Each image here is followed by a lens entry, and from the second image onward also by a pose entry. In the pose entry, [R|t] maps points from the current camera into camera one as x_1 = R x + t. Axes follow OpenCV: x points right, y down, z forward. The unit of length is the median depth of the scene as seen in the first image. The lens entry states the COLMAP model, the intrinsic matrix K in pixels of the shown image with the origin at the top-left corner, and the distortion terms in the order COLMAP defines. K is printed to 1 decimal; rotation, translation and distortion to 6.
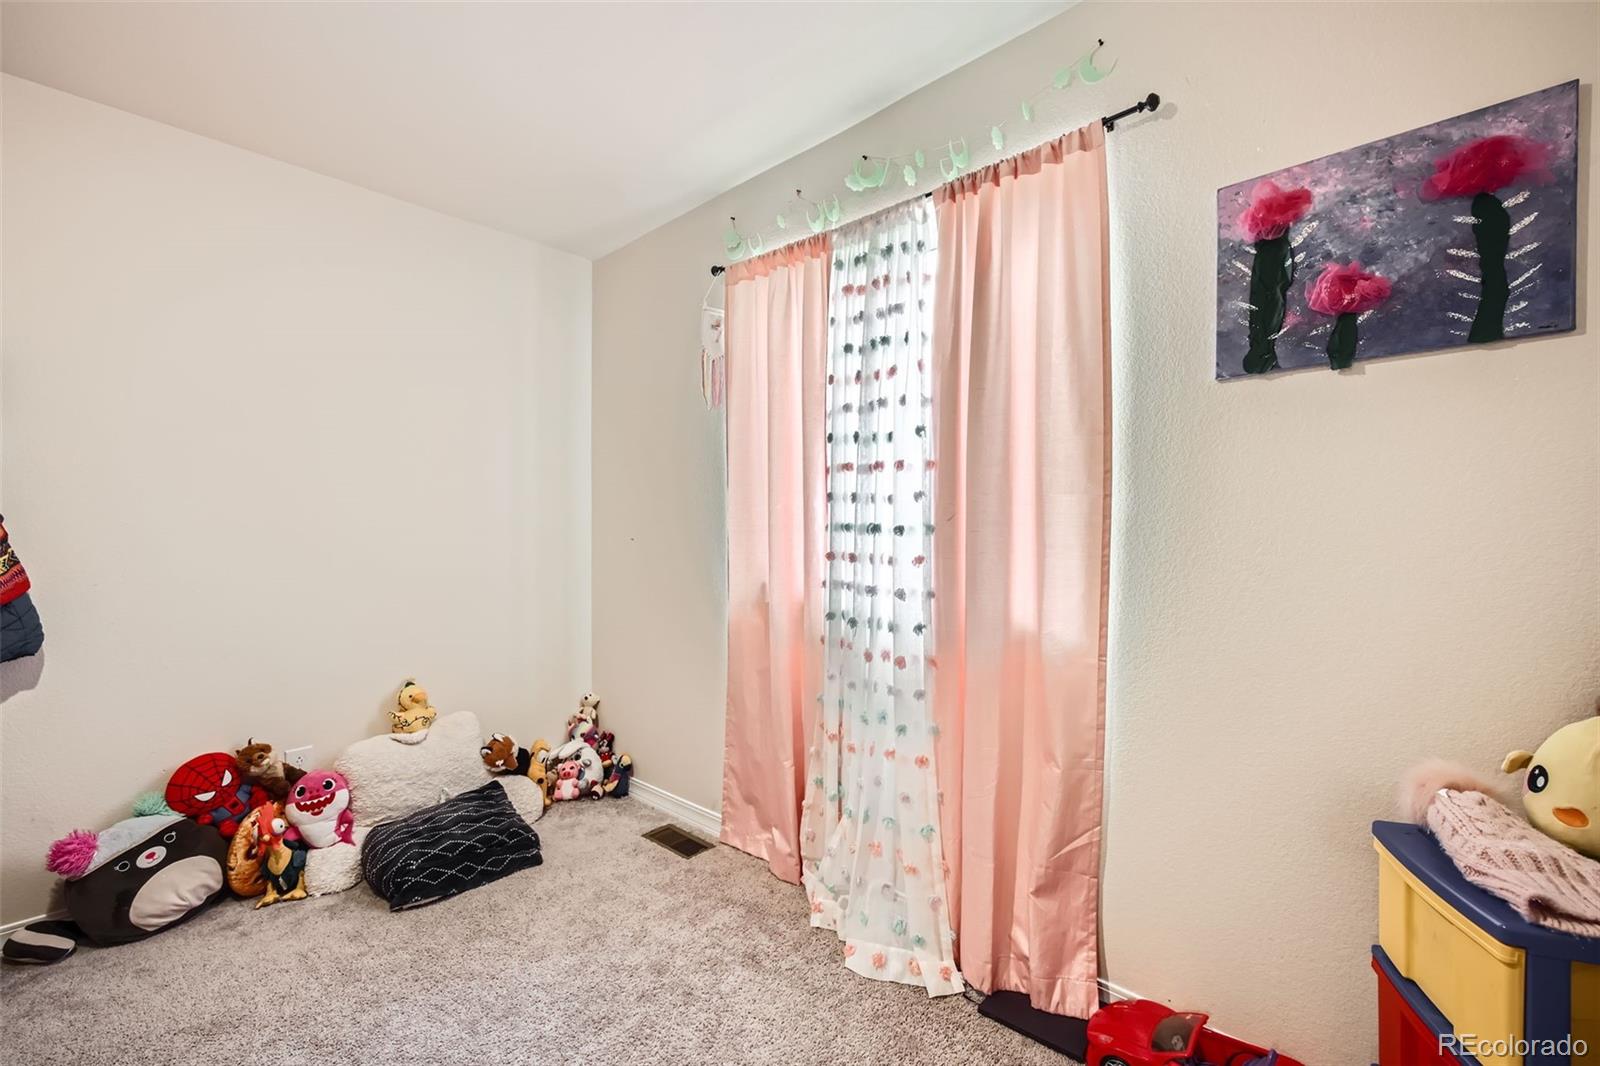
lens RADIAL K [[678.2, 0, 795.0], [0, 678.2, 536.3], [0, 0, 1]] dist [0.002095, 0.000030]
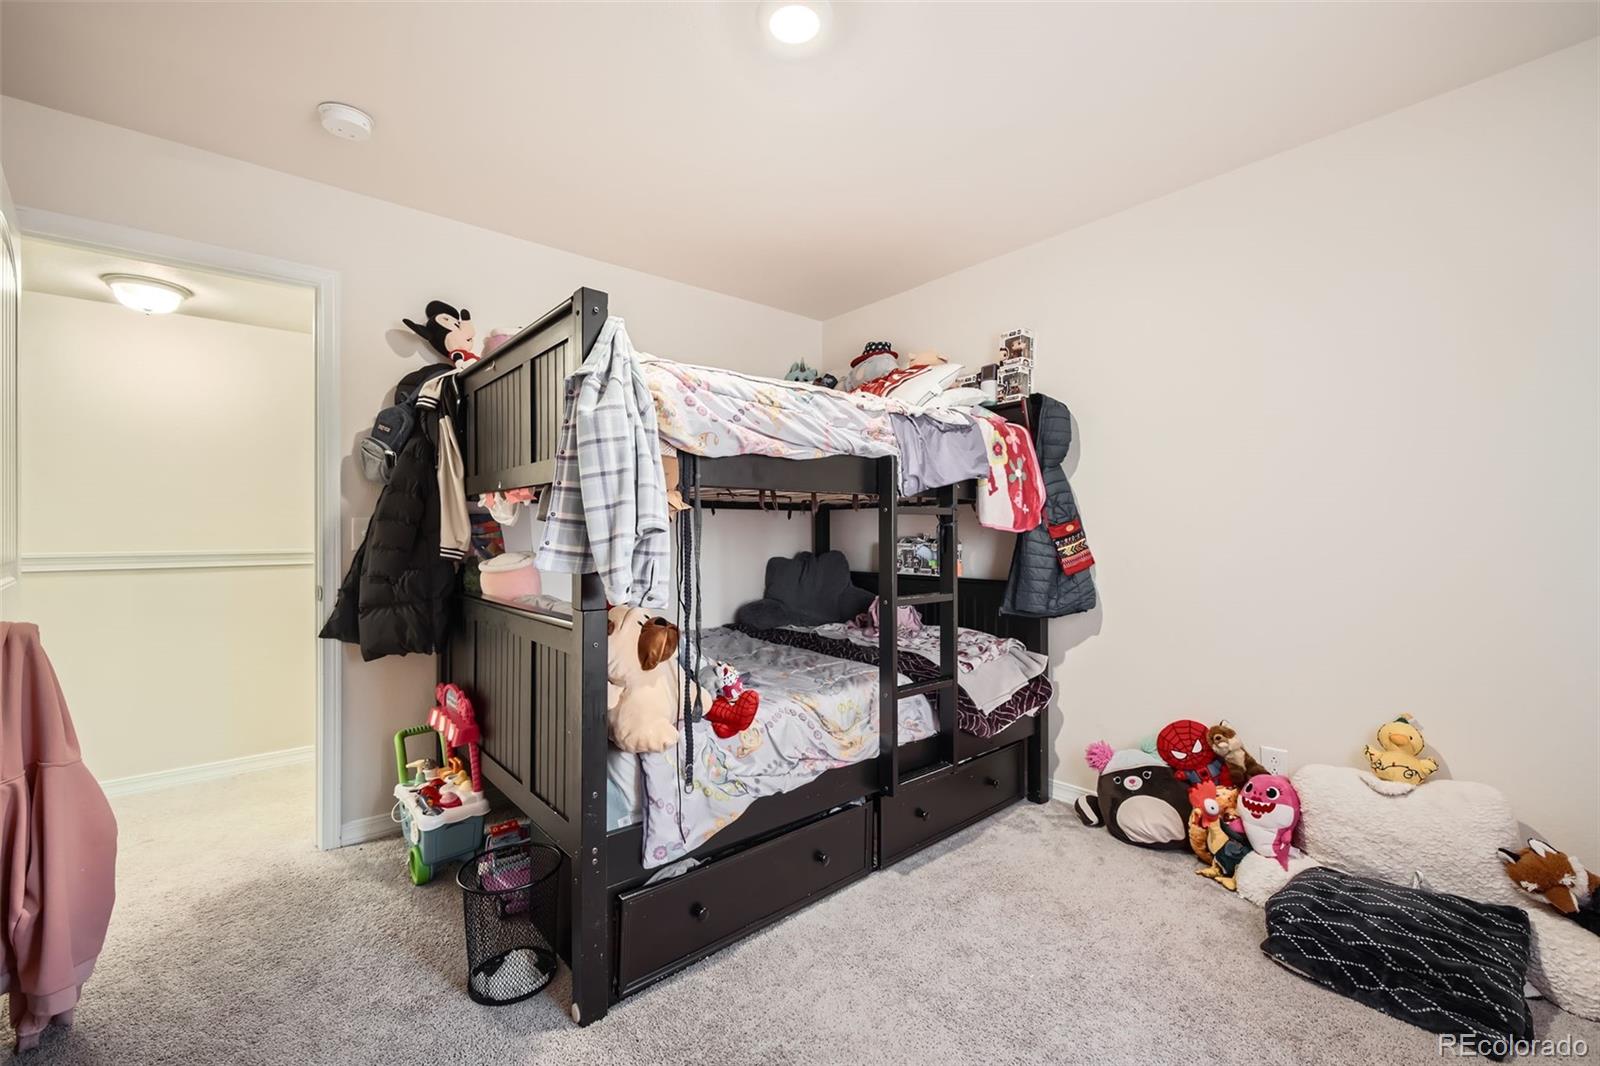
lens RADIAL K [[678.2, 0, 793.6], [0, 678.2, 531.1], [0, 0, 1]] dist [0.002095, 0.000030]
pose [[-0.134406, 0.005871, -0.990909, 0.348223], [0.003841, 0.999978, 0.005404, -0.006486], [0.990919, -0.003080, -0.134426, 0.484369]]
